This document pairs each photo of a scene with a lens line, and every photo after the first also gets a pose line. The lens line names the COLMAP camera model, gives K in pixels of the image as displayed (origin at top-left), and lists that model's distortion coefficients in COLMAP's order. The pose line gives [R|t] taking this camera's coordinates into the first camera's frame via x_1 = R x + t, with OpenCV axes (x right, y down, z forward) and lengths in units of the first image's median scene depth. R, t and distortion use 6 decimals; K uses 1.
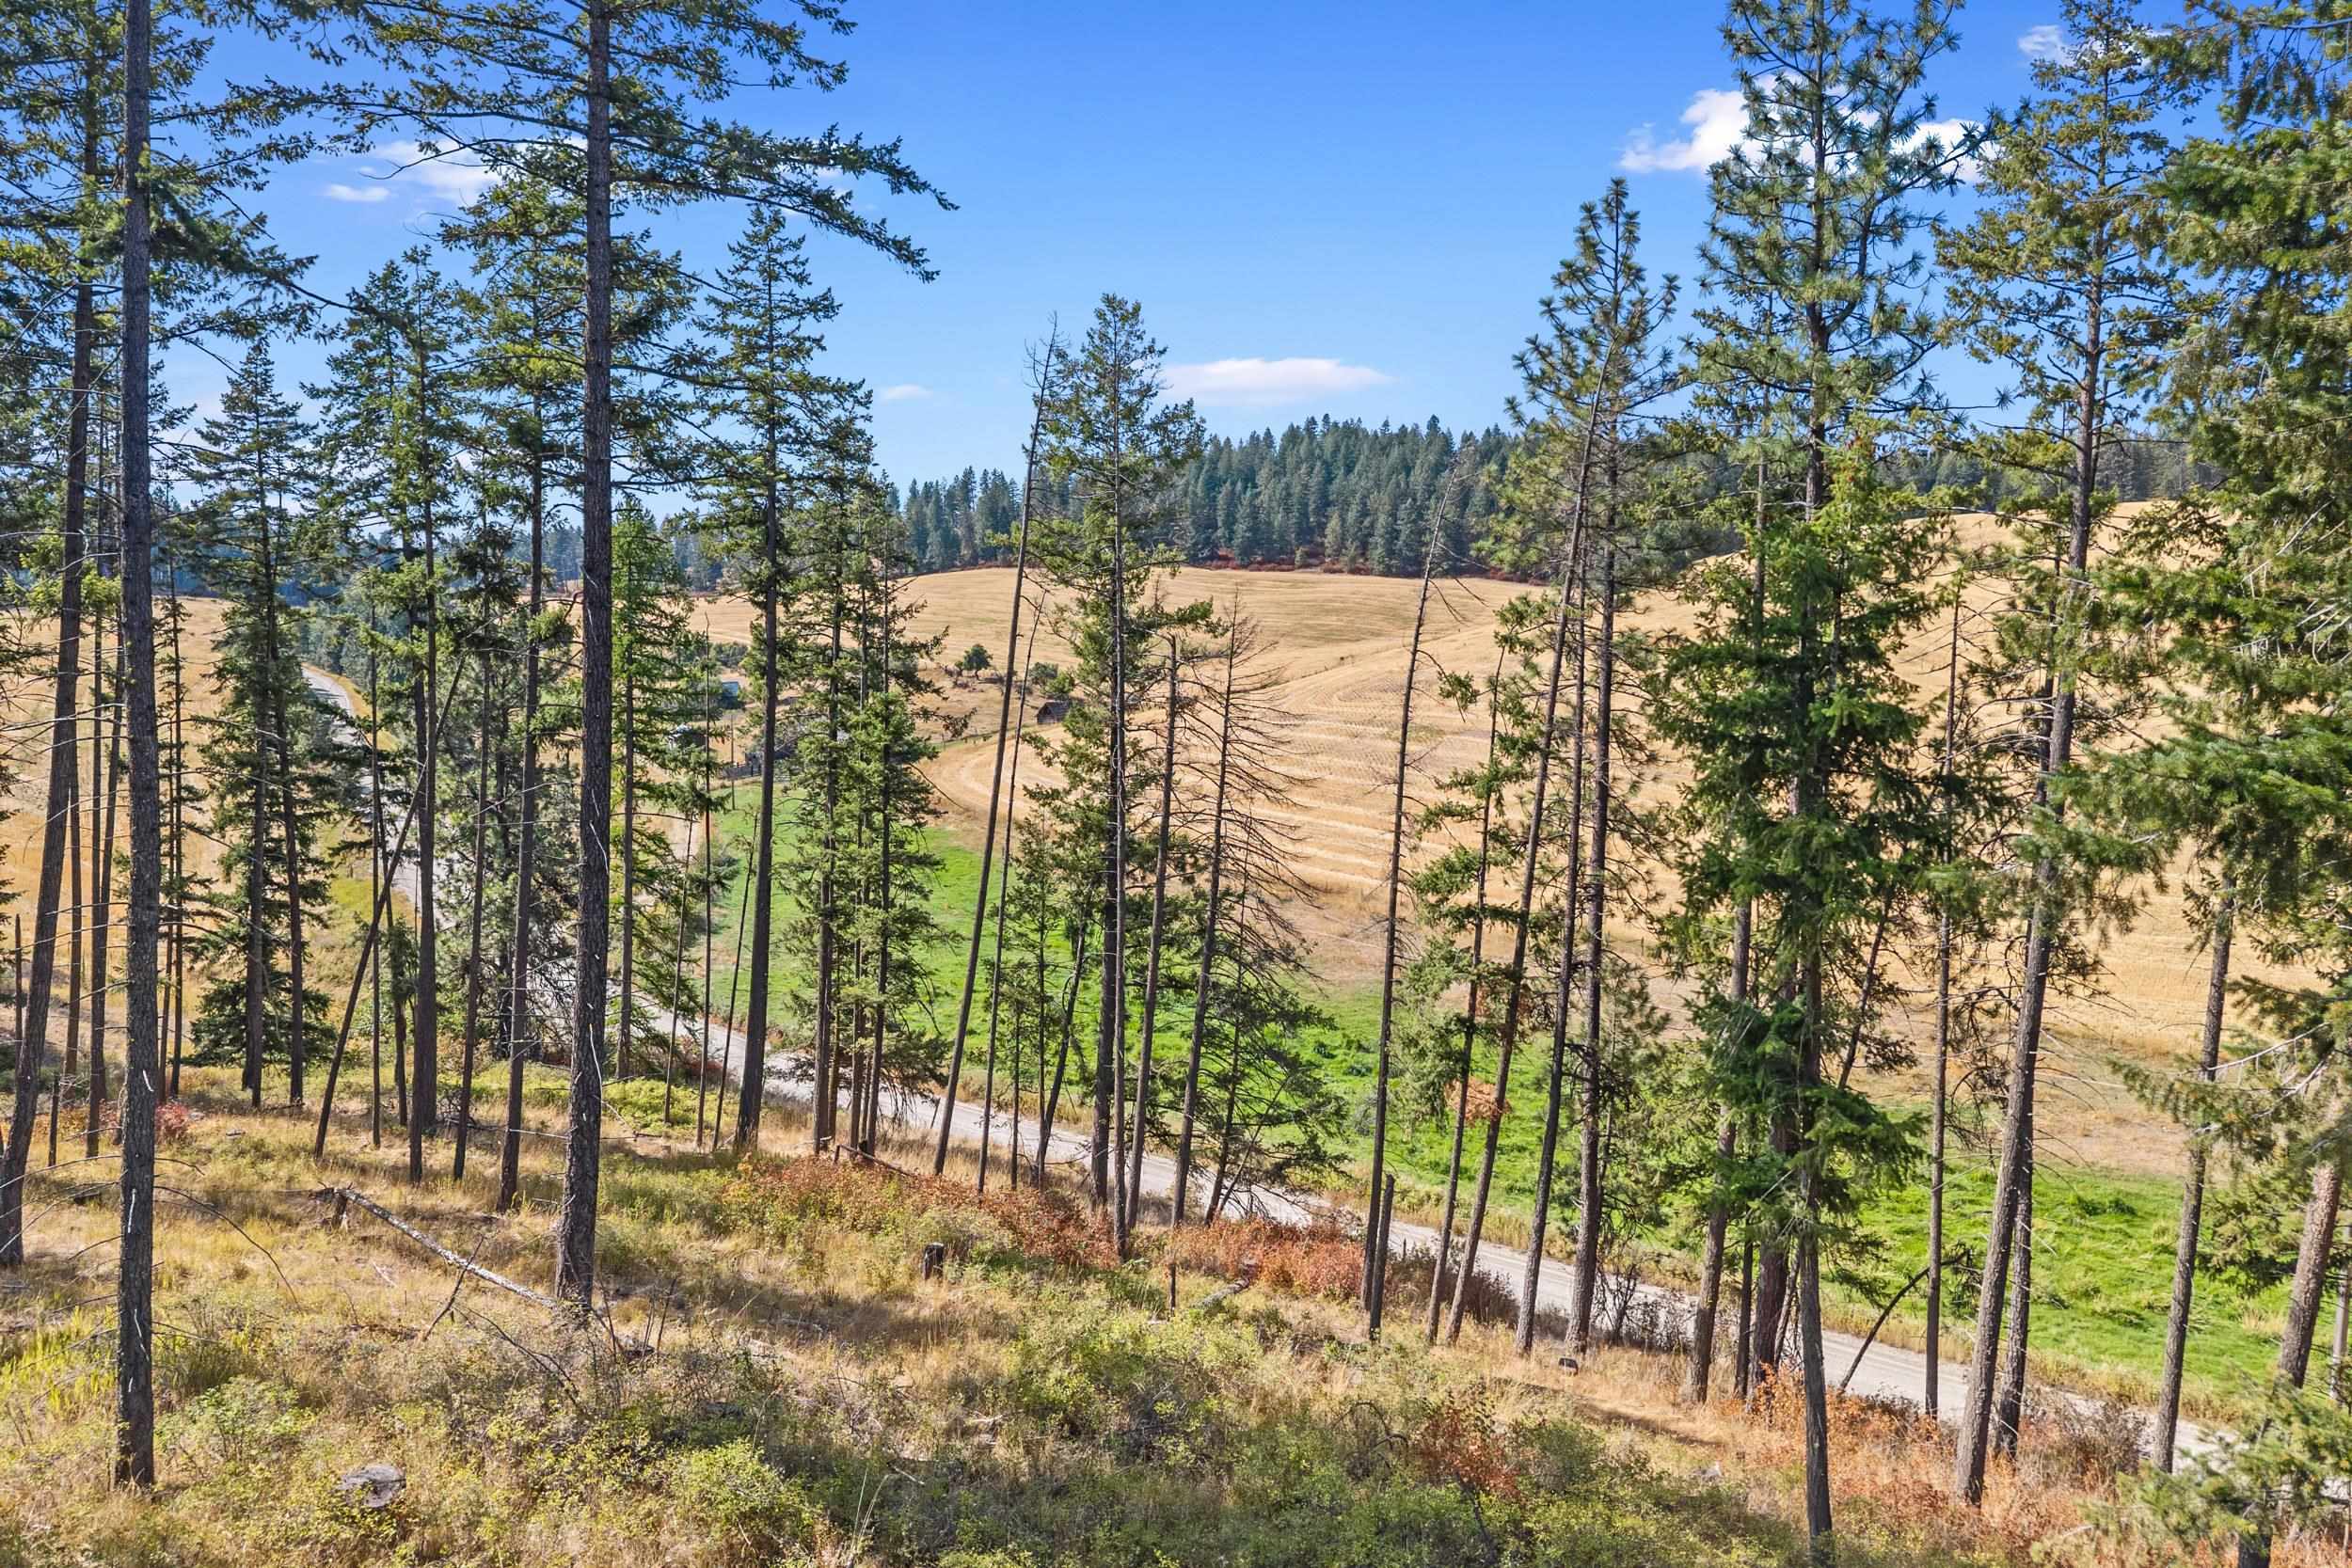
lens RADIAL K [[1664.6, 0, 1150.8], [0, 1664.6, 781.1], [0, 0, 1]] dist [0.157492, -0.268801]
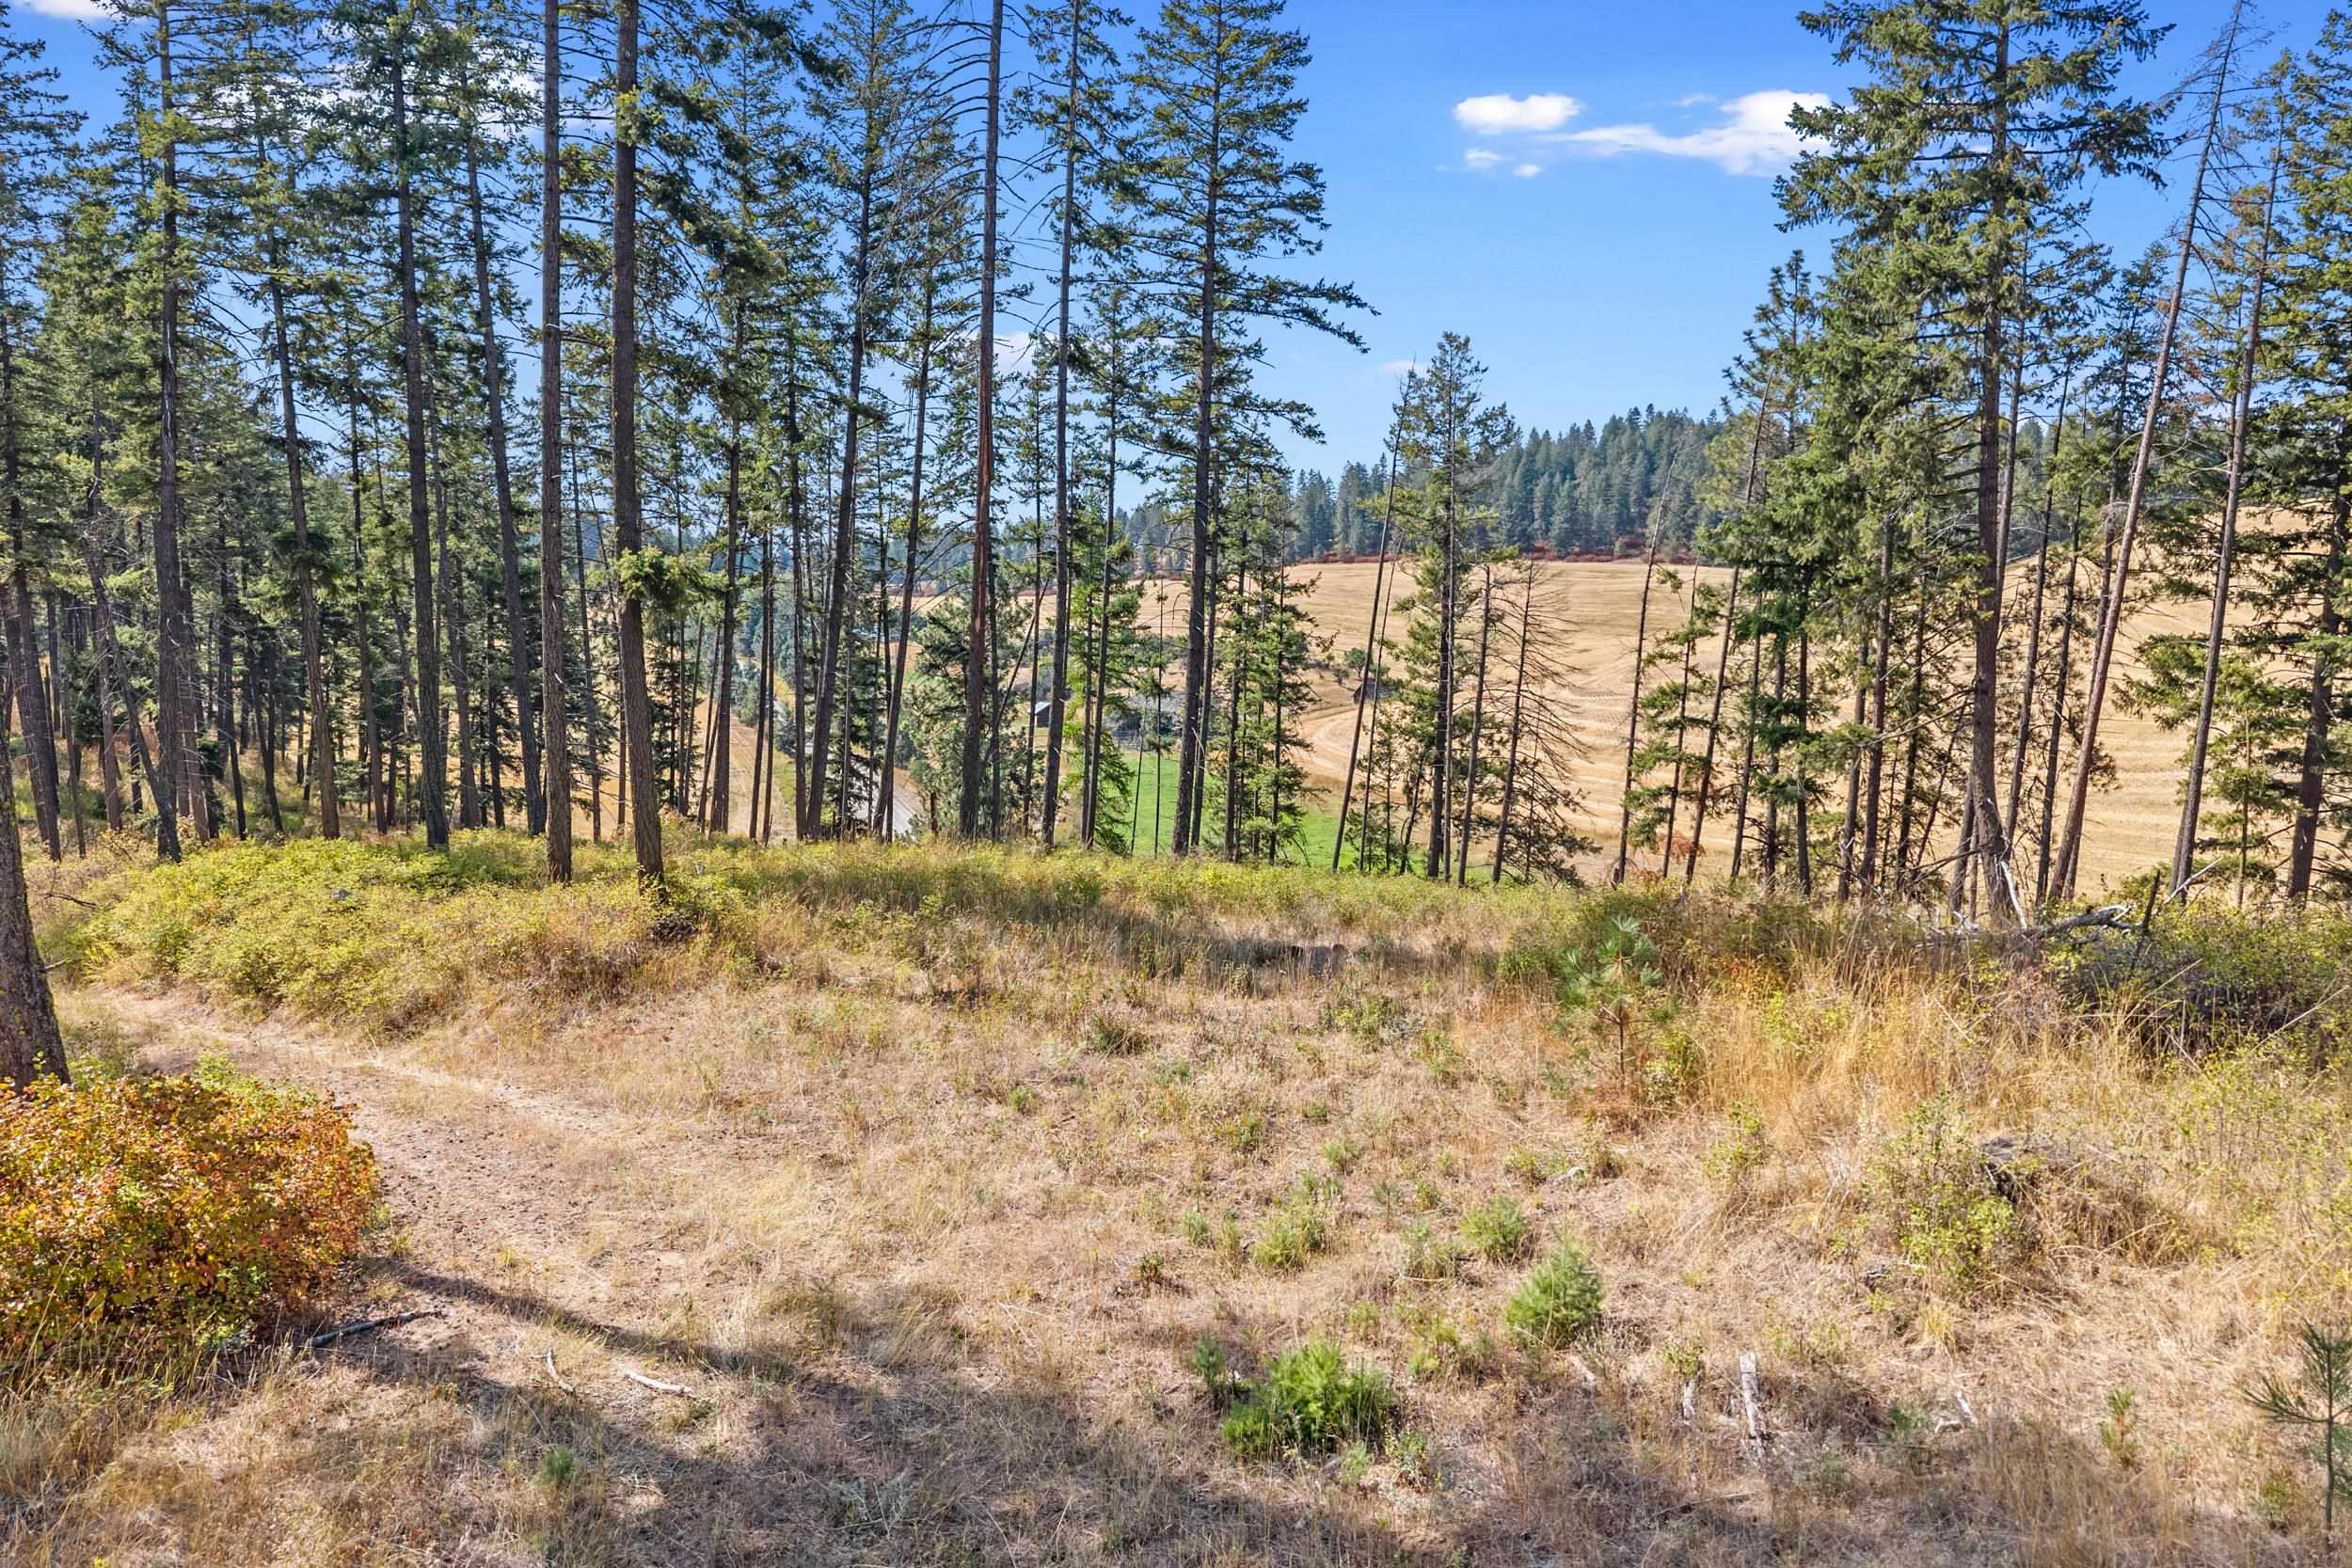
lens RADIAL K [[1664.6, 0, 1150.8], [0, 1664.6, 781.1], [0, 0, 1]] dist [0.157492, -0.268801]
pose [[0.983176, 0.015264, -0.182021, -0.005956], [-0.015368, 0.999882, 0.000839, 0.097466], [0.182013, 0.001973, 0.983294, -0.463037]]
